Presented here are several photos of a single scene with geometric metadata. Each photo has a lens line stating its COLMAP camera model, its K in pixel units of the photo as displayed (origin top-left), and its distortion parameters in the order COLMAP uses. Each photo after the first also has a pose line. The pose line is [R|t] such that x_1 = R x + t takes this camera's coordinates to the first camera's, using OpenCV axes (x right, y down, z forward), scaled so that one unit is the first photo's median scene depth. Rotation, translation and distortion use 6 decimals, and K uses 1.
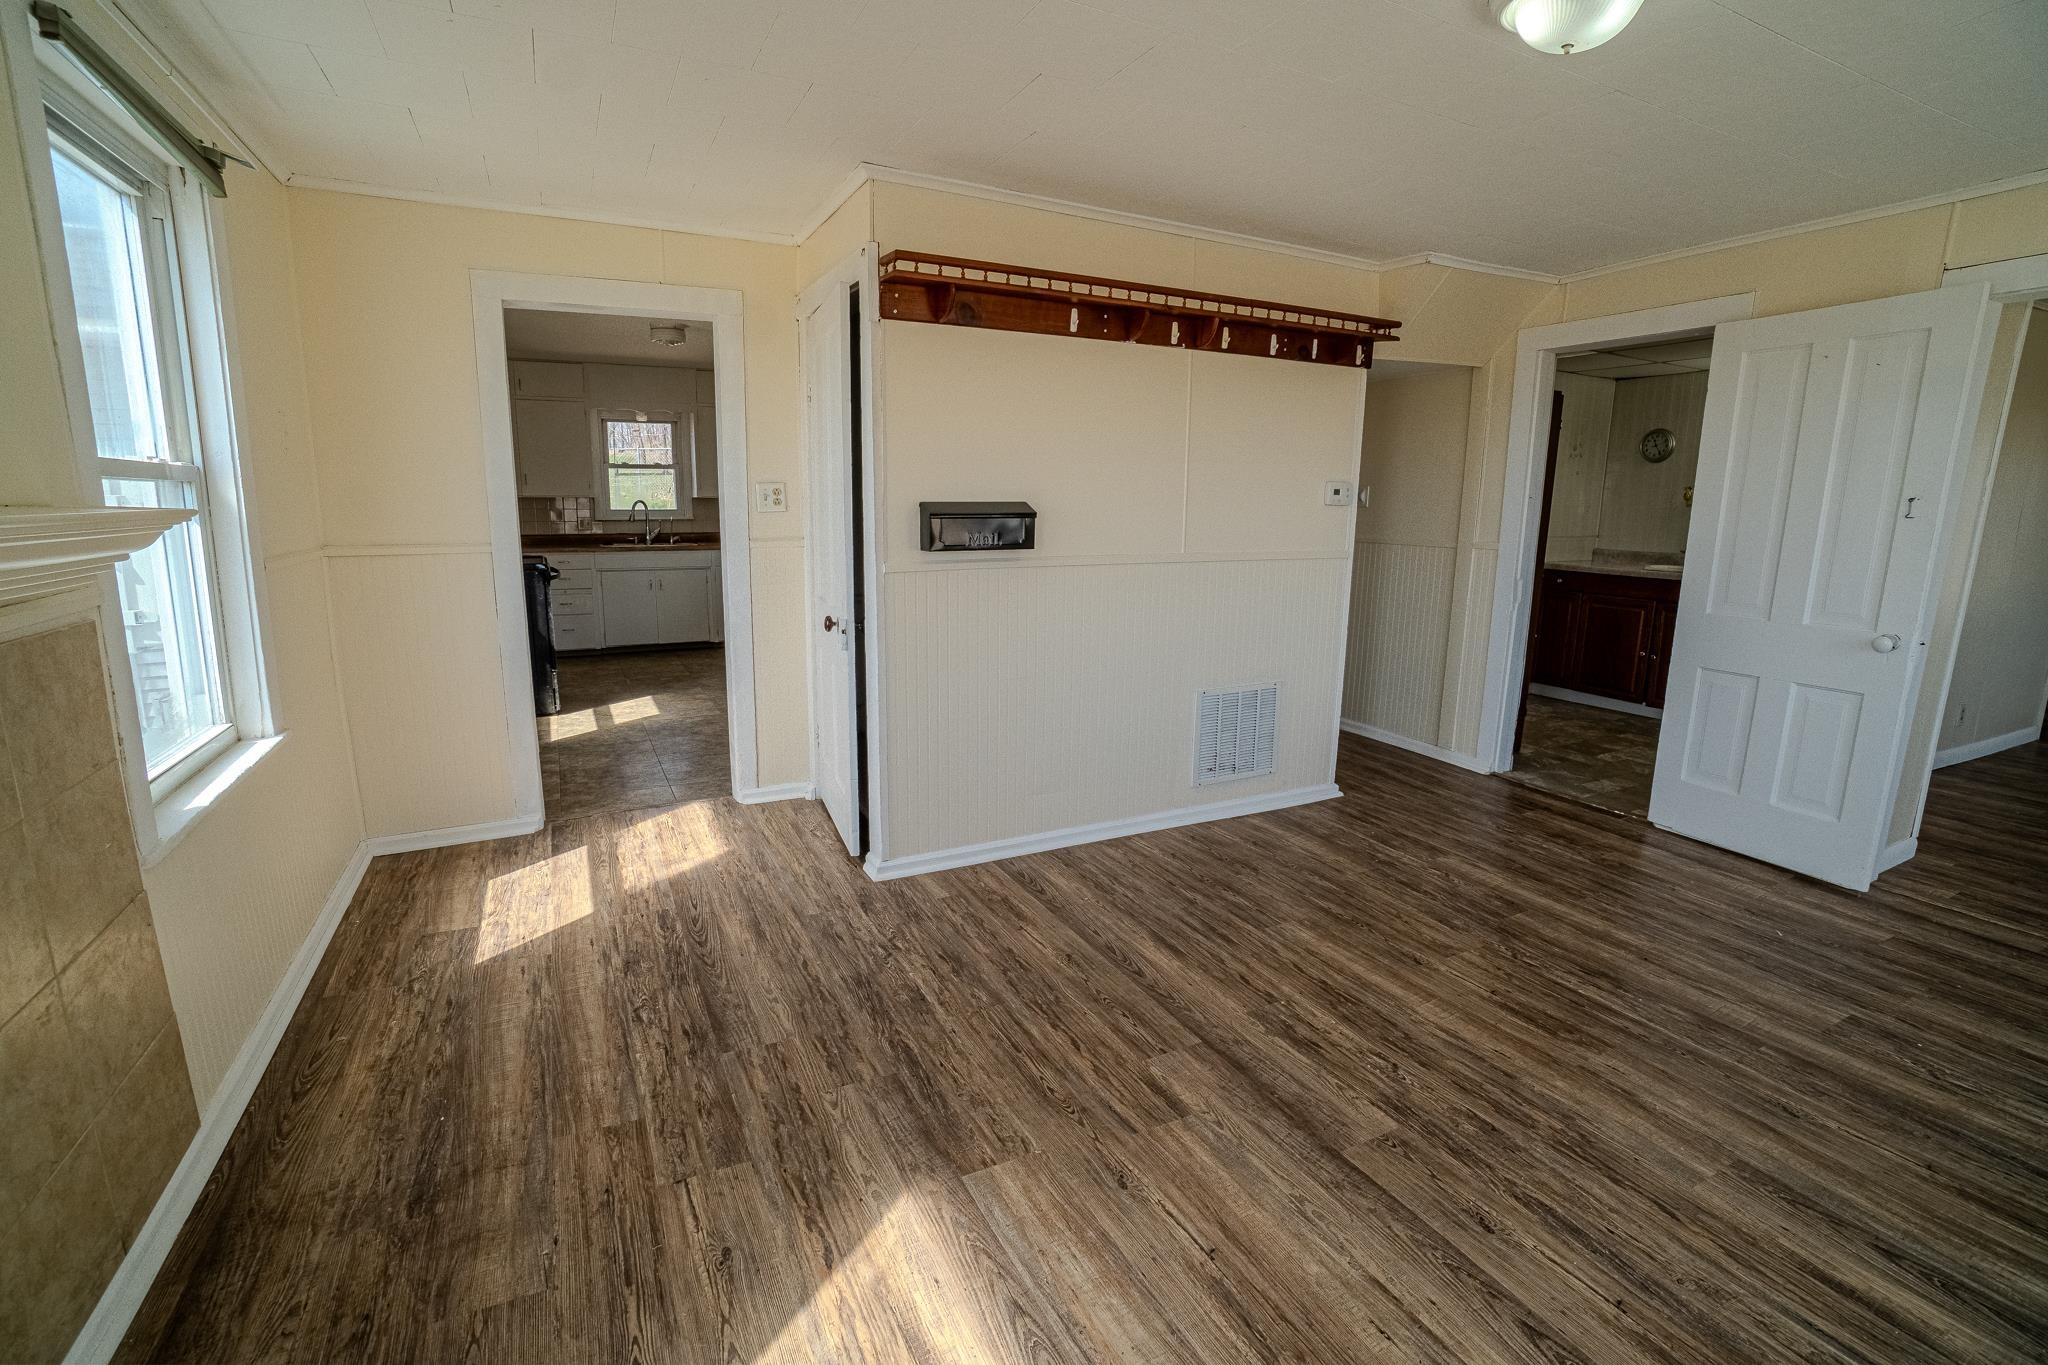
lens RADIAL K [[904.7, 0, 1007.5], [0, 904.7, 668.7], [0, 0, 1]] dist [-0.065319, 0.022210]
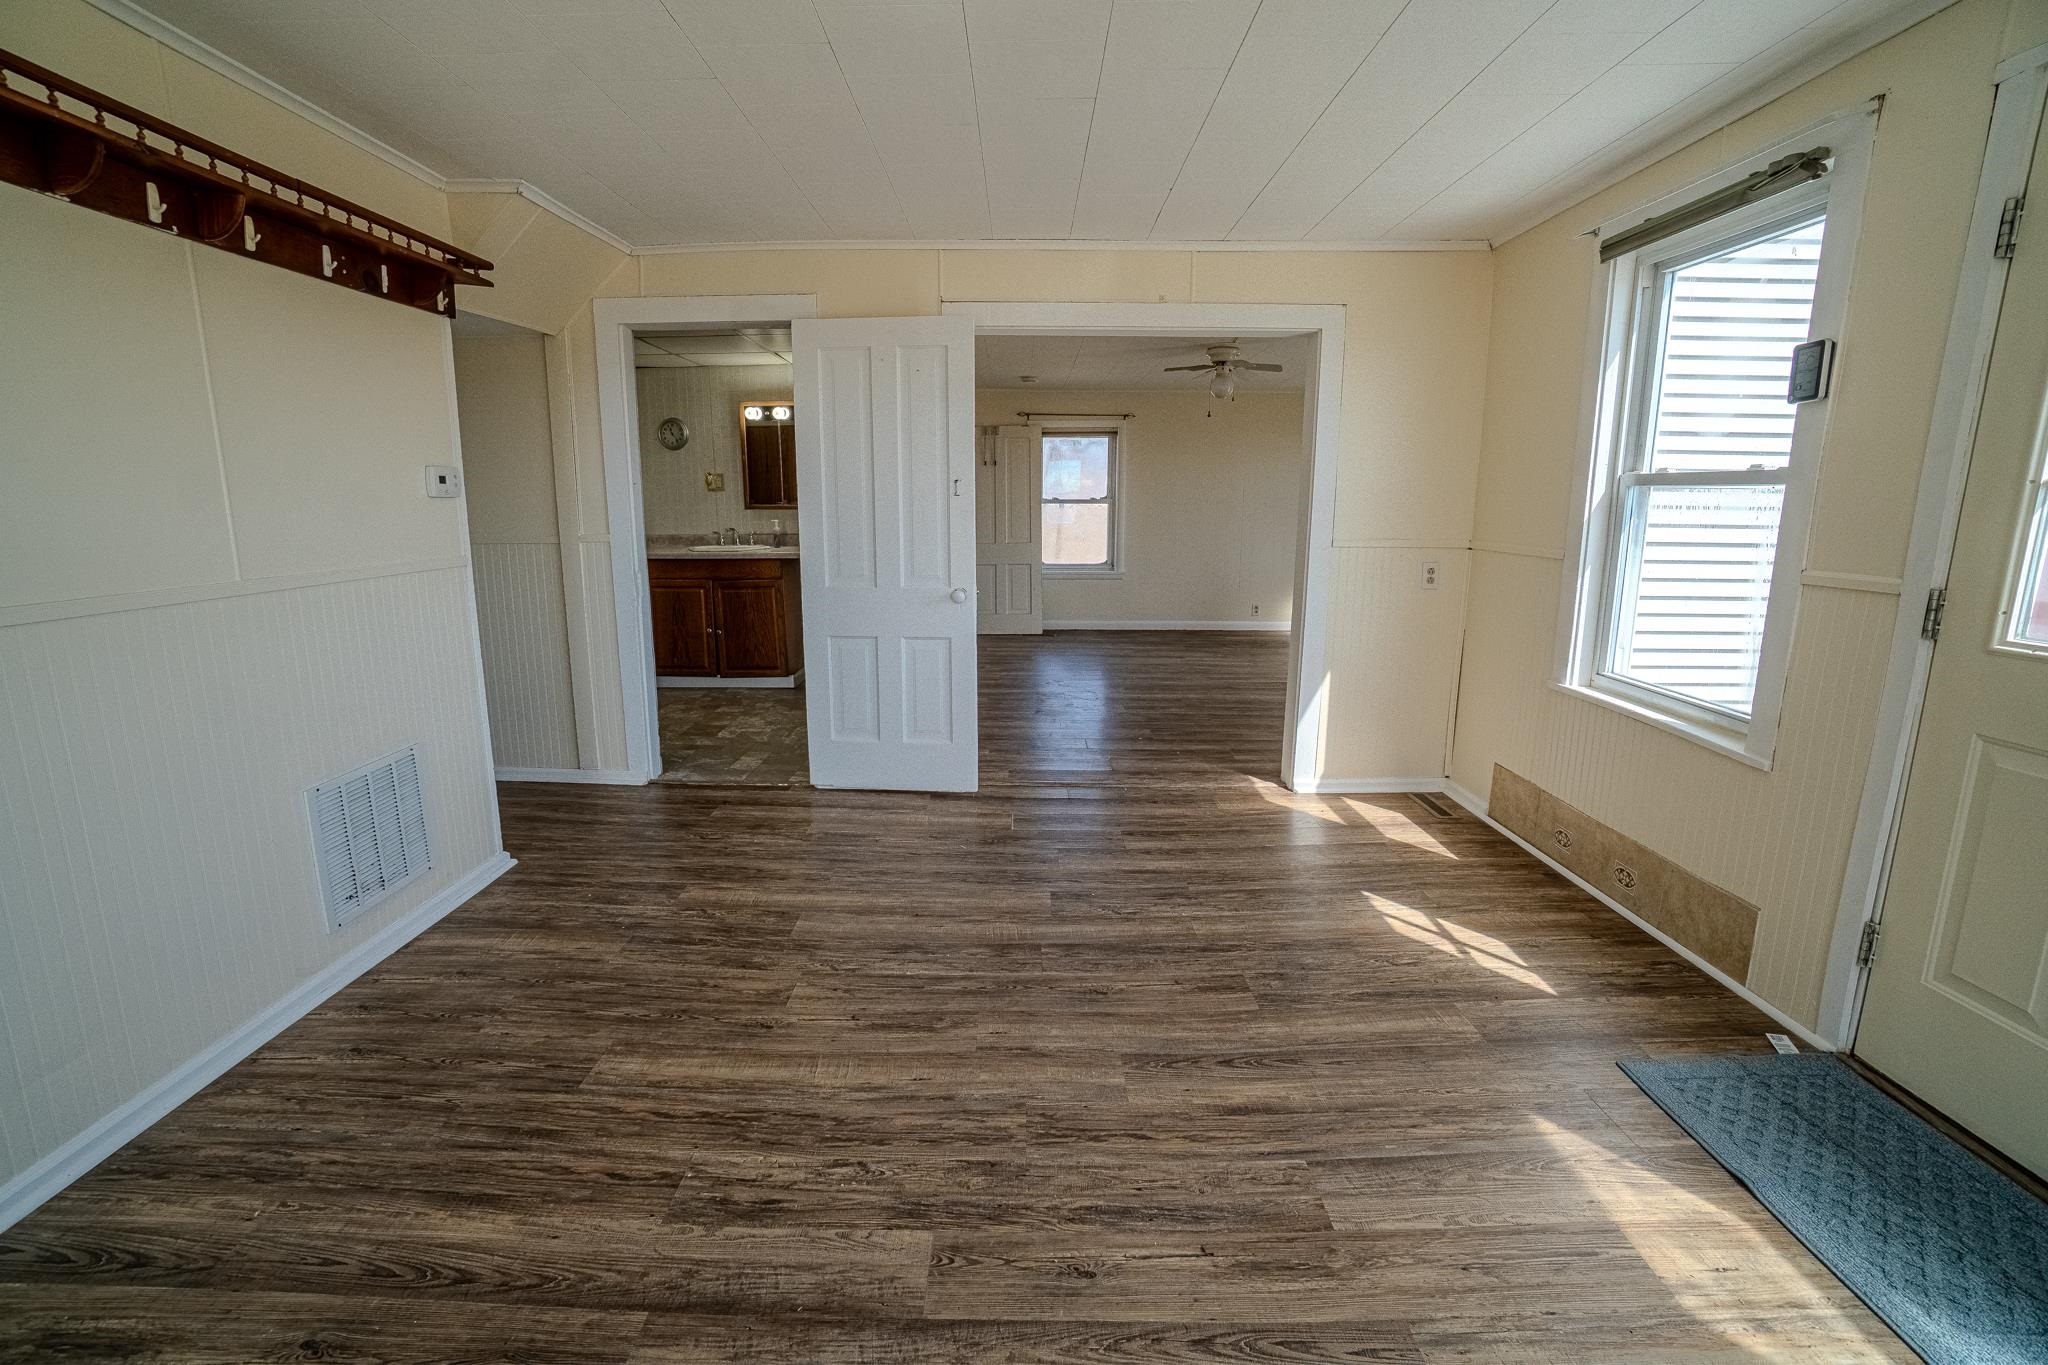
lens RADIAL K [[899.5, 0, 1002.2], [0, 899.5, 670.7], [0, 0, 1]] dist [-0.065205, 0.023282]
pose [[0.466563, -0.178788, 0.866230, -0.096992], [0.166986, 0.979550, 0.112237, -0.055486], [-0.868582, 0.092282, 0.486877, 0.307208]]
